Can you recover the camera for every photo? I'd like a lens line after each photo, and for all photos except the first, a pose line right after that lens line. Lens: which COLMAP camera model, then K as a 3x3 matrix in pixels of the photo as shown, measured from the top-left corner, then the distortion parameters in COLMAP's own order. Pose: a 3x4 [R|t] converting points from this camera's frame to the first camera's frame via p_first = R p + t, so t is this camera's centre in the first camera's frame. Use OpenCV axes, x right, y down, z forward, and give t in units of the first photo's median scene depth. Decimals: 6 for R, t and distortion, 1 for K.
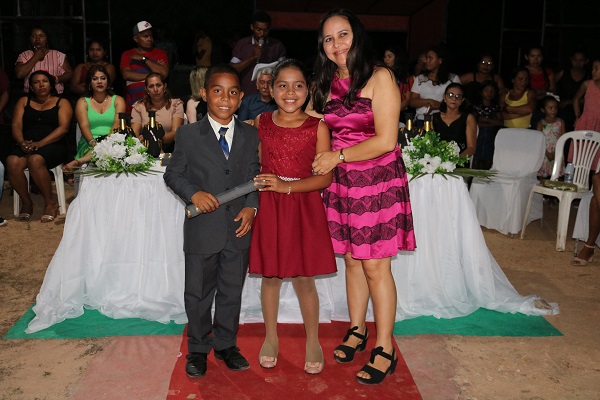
lens RADIAL K [[676.0, 0, 302.9], [0, 676.0, 202.0], [0, 0, 1]] dist [-0.070536, 0.013089]
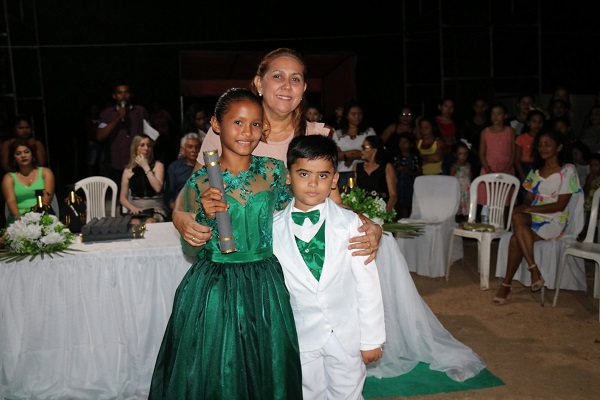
lens RADIAL K [[604.5, 0, 302.5], [0, 604.5, 198.7], [0, 0, 1]] dist [-0.120974, 0.117040]
pose [[0.991491, -0.069404, 0.110132, 0.012899], [0.077684, 0.994319, -0.072764, -0.031078], [-0.104457, 0.080700, 0.991250, 0.127796]]
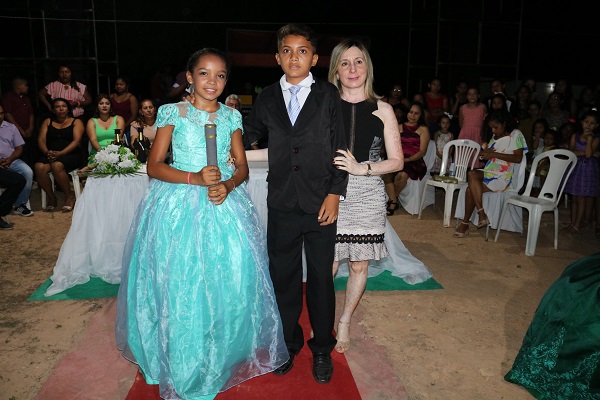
lens RADIAL K [[503.3, 0, 300.9], [0, 503.3, 200.6], [0, 0, 1]] dist [-0.146865, 0.120356]
pose [[0.997908, -0.015573, 0.062739, 0.032669], [0.014788, 0.999807, 0.012951, 0.001111], [-0.062929, -0.011996, 0.997946, 0.002620]]
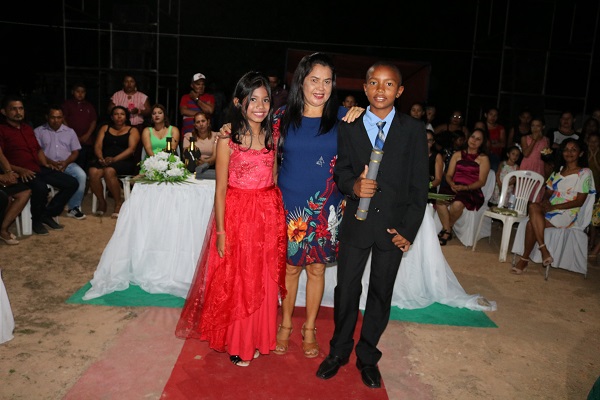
lens RADIAL K [[503.3, 0, 300.9], [0, 503.3, 200.6], [0, 0, 1]] dist [-0.146865, 0.120356]
pose [[0.997872, 0.053868, -0.036743, 0.033864], [-0.055051, 0.997972, -0.031962, 0.008631], [0.034947, 0.033917, 0.998813, 0.043887]]
